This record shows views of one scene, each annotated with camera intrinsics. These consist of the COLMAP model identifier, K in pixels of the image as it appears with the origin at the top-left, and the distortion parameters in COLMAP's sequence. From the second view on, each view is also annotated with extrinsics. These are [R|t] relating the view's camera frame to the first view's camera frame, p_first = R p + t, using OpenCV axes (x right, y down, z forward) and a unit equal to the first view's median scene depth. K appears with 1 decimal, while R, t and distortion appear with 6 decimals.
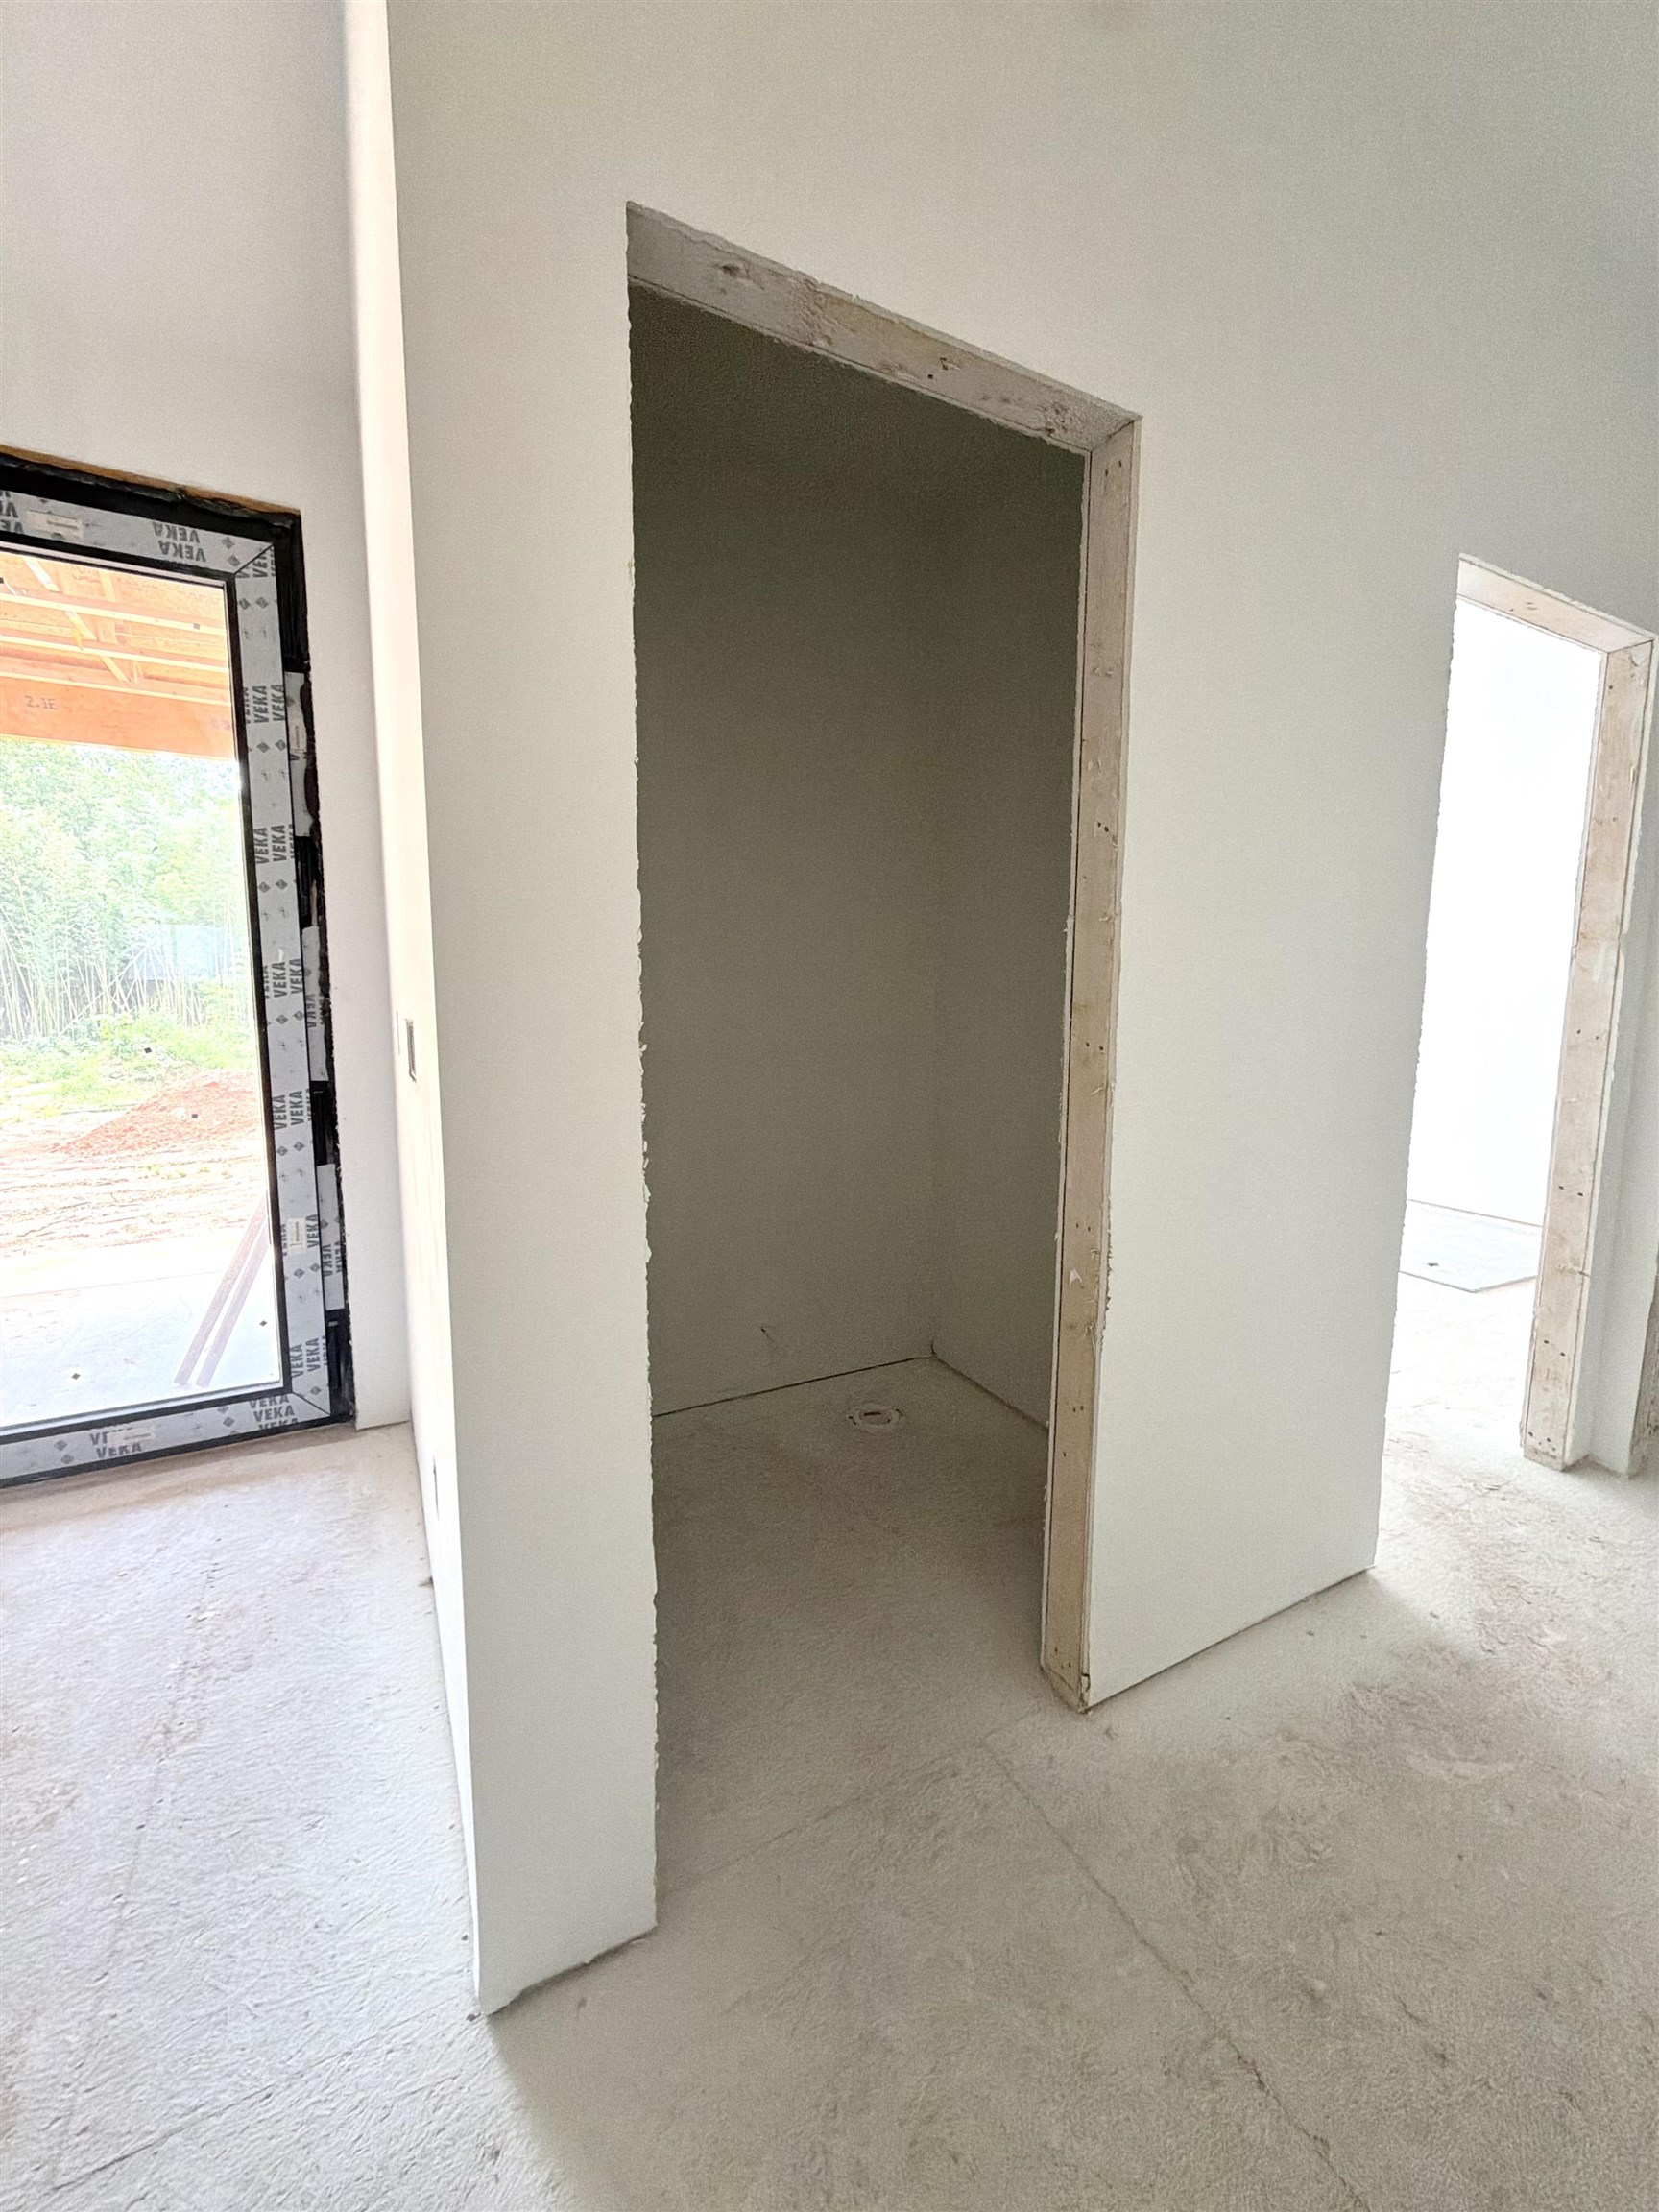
lens RADIAL K [[873.4, 0, 835.9], [0, 873.4, 1096.4], [0, 0, 1]] dist [-0.000247, -0.000267]
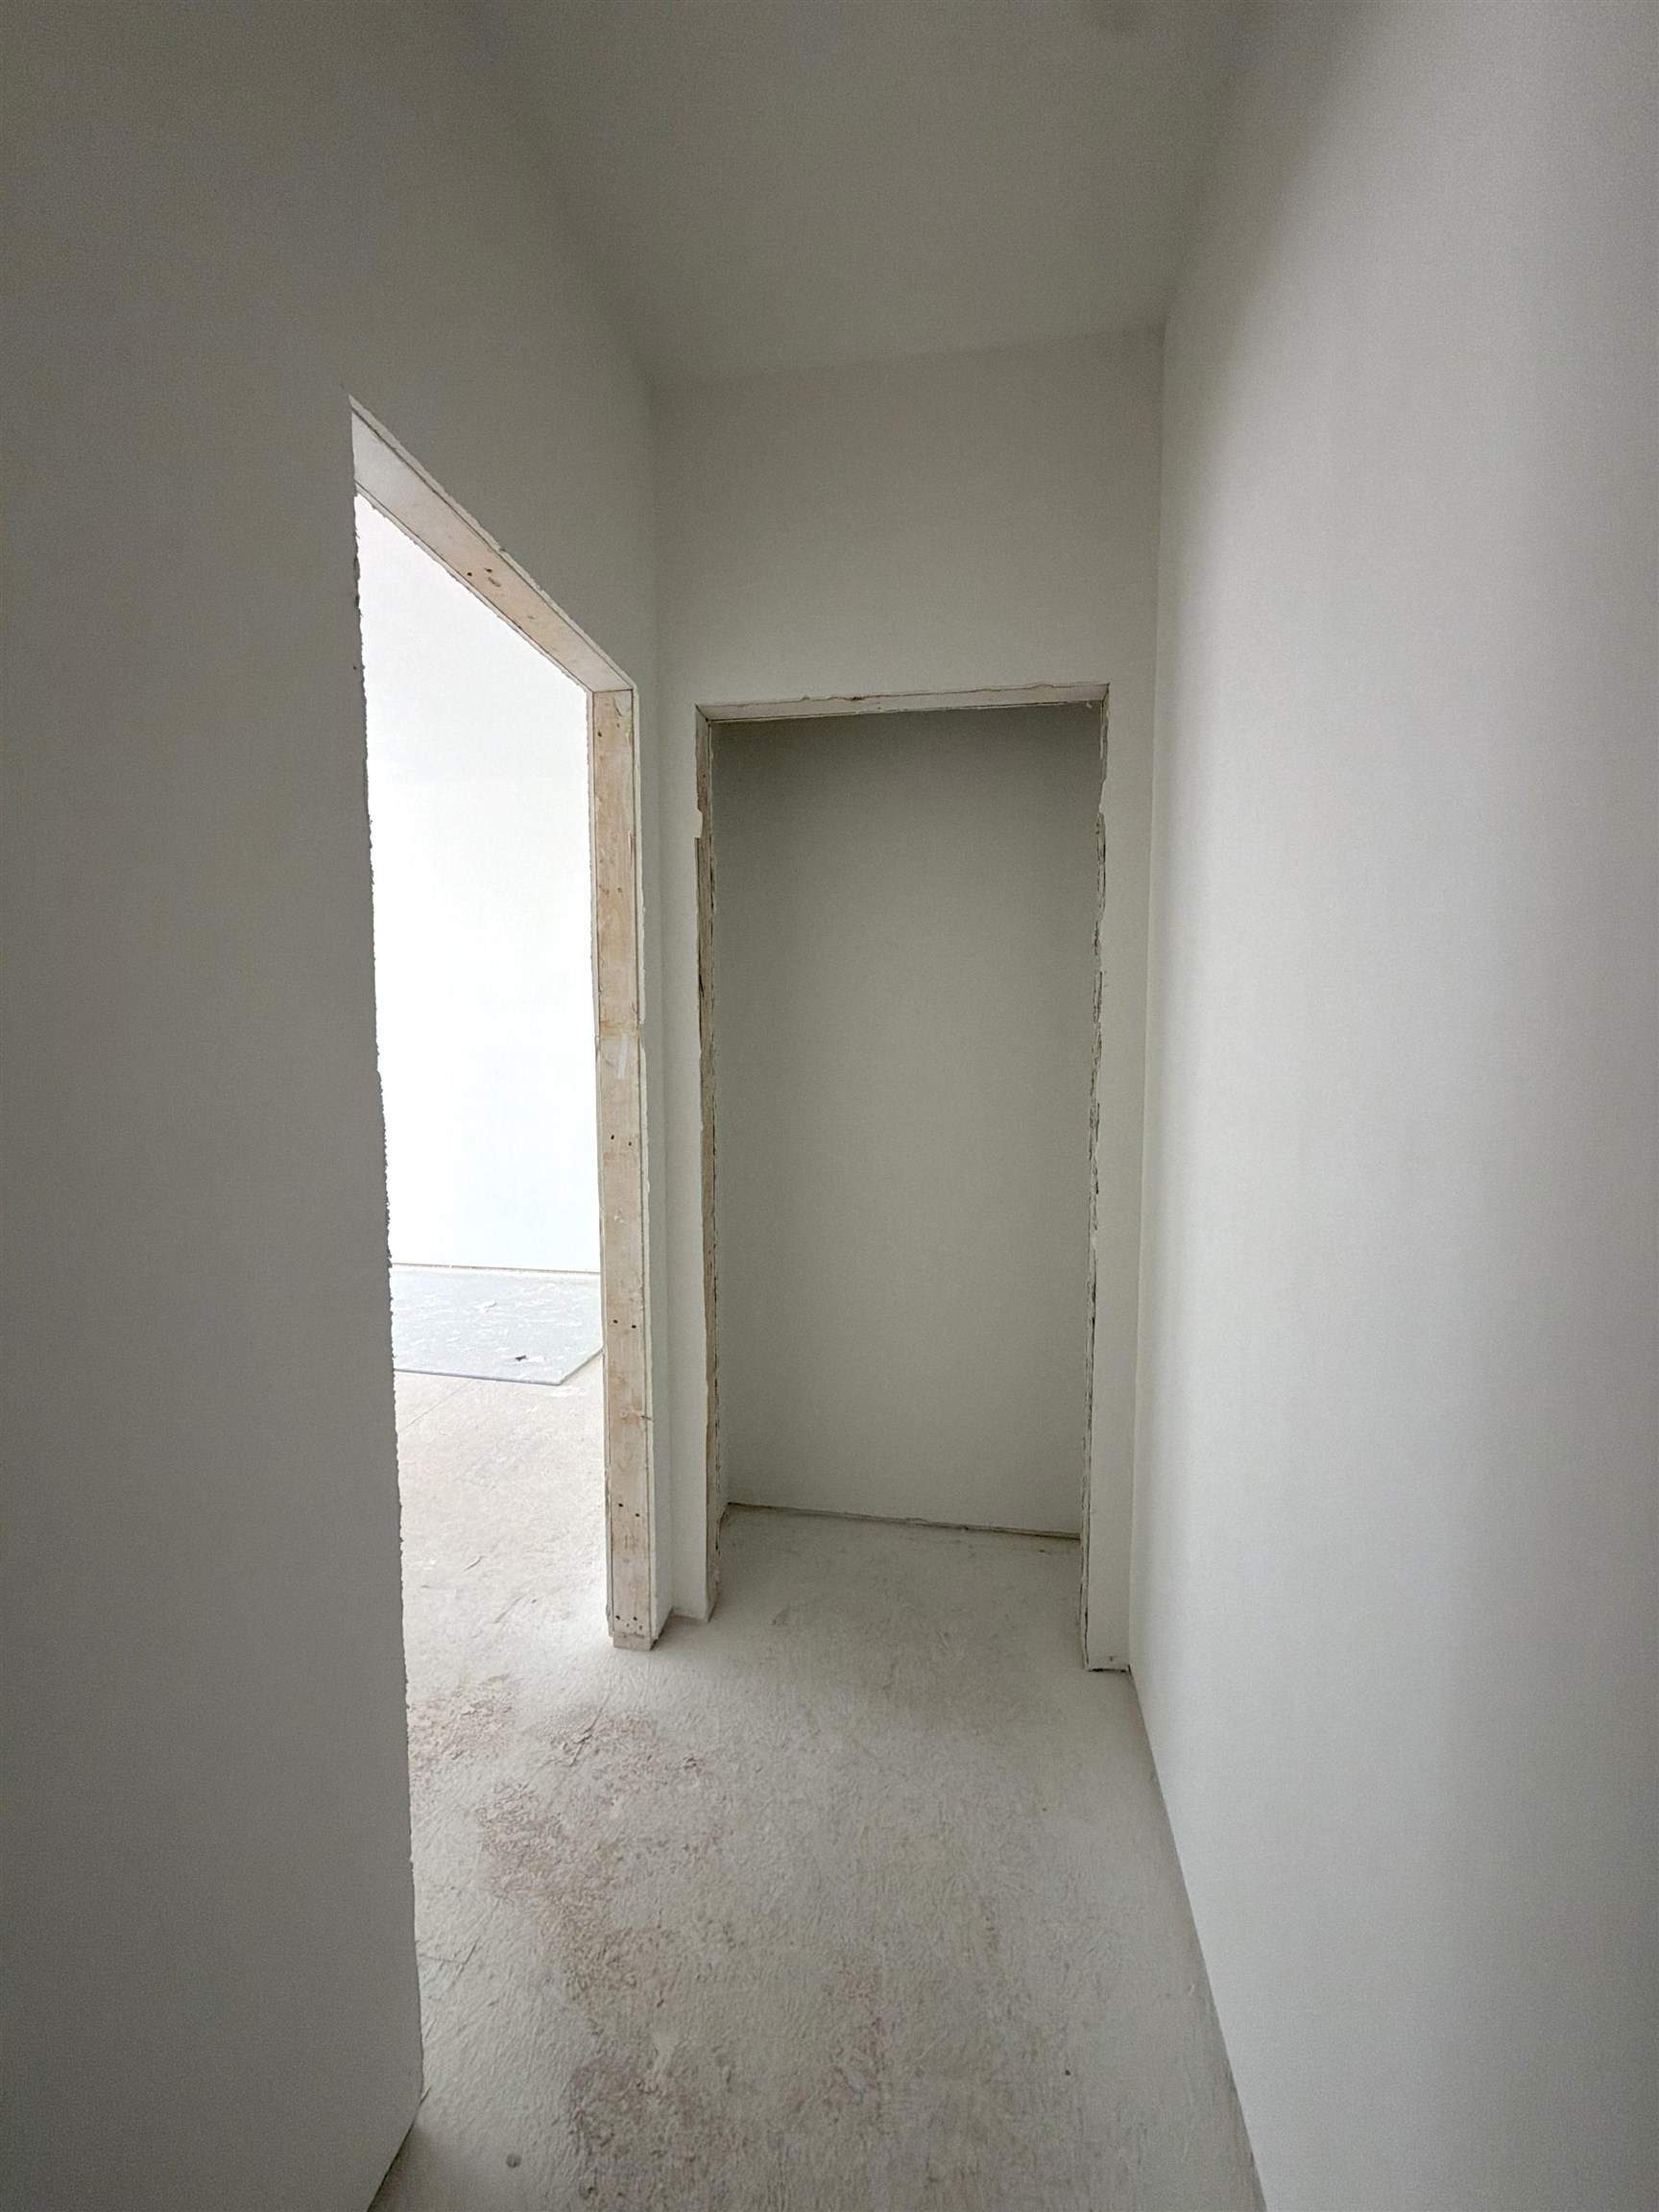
lens RADIAL K [[885.0, 0, 840.4], [0, 885.0, 1103.6], [0, 0, 1]] dist [0.001355, 0.000584]
pose [[0.589516, -0.074281, 0.804334, 0.300162], [0.098794, 0.994917, 0.019474, -0.102689], [-0.801693, 0.067983, 0.593858, 0.318676]]
